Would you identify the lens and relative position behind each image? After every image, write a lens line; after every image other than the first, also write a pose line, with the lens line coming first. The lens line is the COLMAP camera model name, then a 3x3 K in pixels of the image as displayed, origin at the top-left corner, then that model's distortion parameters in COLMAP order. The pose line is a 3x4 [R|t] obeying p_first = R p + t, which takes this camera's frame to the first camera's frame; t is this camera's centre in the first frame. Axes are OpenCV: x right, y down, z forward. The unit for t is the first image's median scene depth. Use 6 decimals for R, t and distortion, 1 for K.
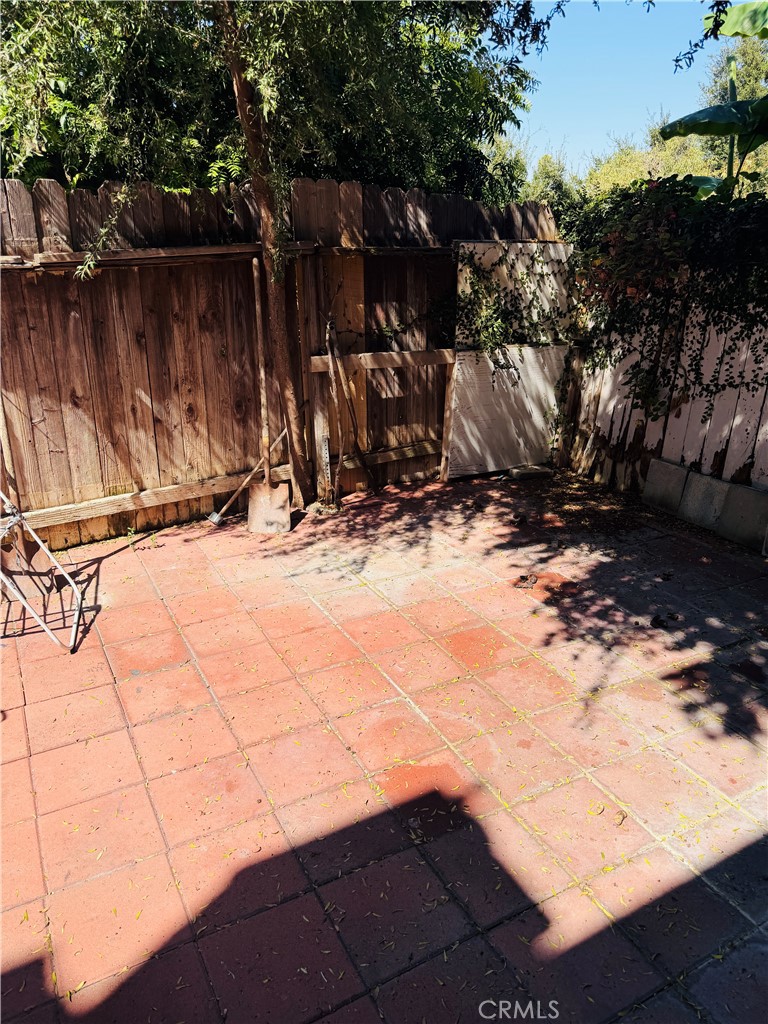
lens RADIAL K [[740.6, 0, 390.0], [0, 740.6, 512.1], [0, 0, 1]] dist [0.011259, 0.000897]
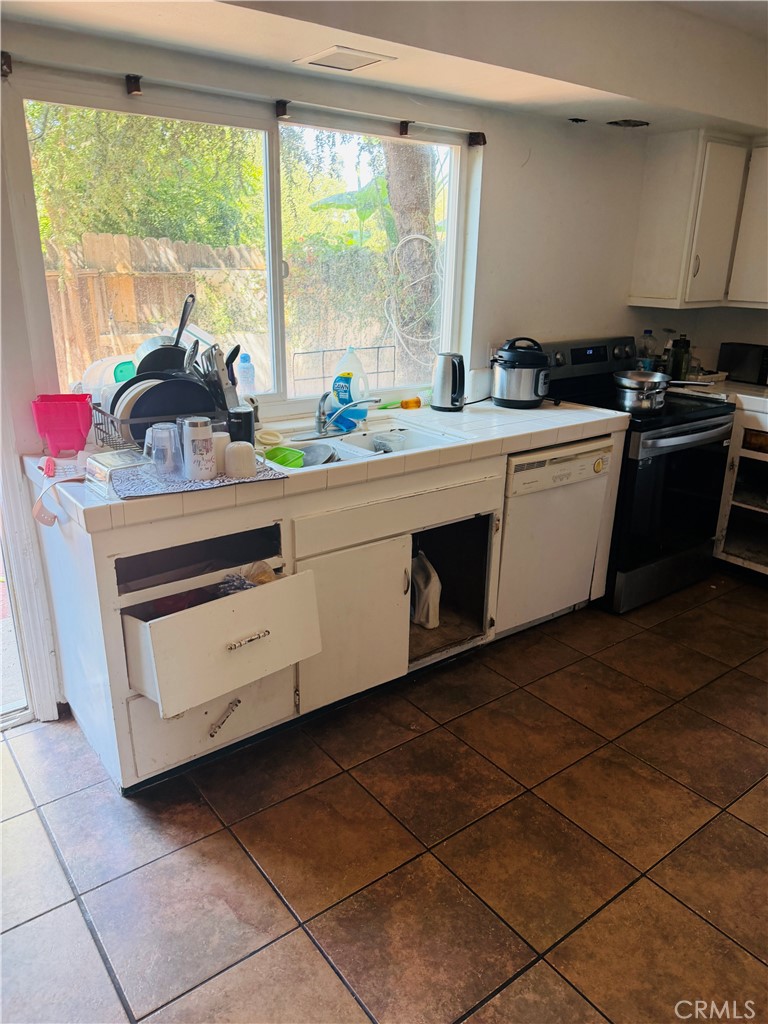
lens RADIAL K [[740.6, 0, 379.3], [0, 740.6, 512.4], [0, 0, 1]] dist [0.011259, 0.000897]
pose [[0.989735, -0.029792, 0.139778, 0.256445], [0.031443, 0.999459, -0.009620, 0.215570], [-0.139416, 0.013916, 0.990136, -0.715518]]
